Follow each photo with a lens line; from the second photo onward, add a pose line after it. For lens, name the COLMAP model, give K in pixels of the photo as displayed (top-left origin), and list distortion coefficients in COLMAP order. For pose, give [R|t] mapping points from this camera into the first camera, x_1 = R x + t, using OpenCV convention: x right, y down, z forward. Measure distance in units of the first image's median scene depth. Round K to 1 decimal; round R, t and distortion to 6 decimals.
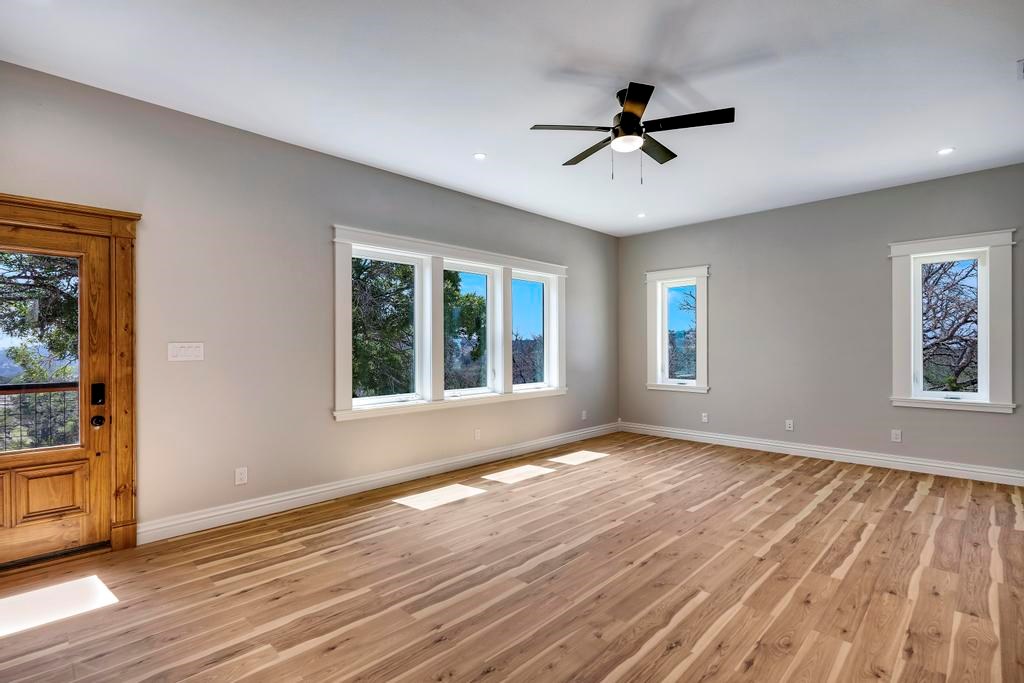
lens RADIAL K [[469.2, 0, 520.5], [0, 469.2, 343.3], [0, 0, 1]] dist [-0.008207, -0.000877]
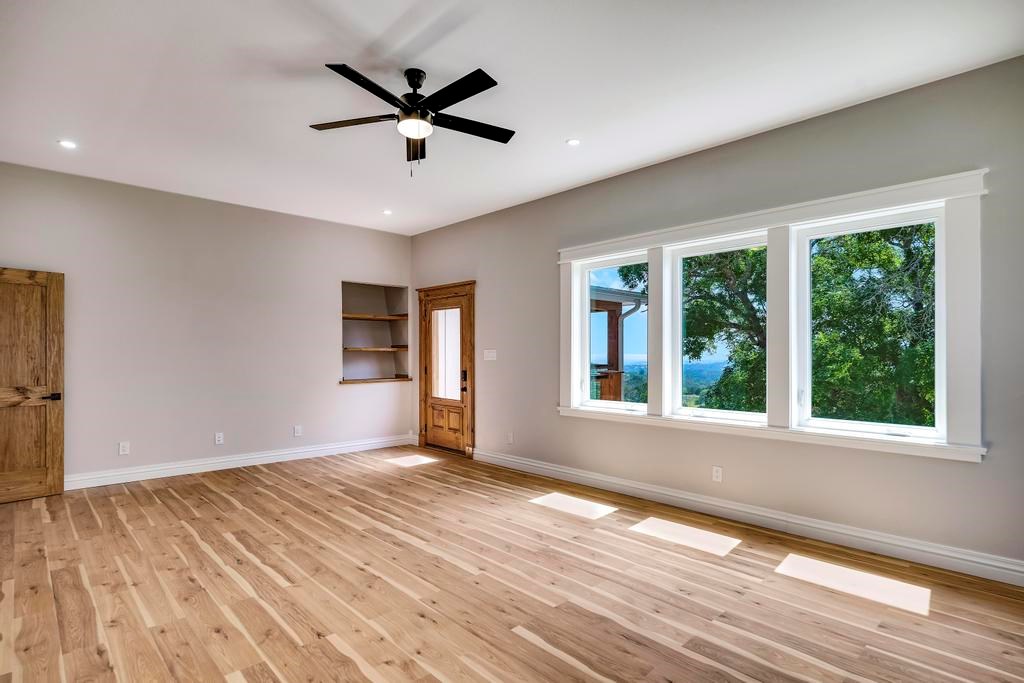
lens RADIAL K [[512.2, 0, 517.5], [0, 512.2, 349.9], [0, 0, 1]] dist [-0.011601, -0.000494]
pose [[-0.009193, -0.000903, -0.999957, 1.228790], [0.003957, 0.999992, -0.000940, 0.002182], [0.999950, -0.003966, -0.009189, 1.220743]]
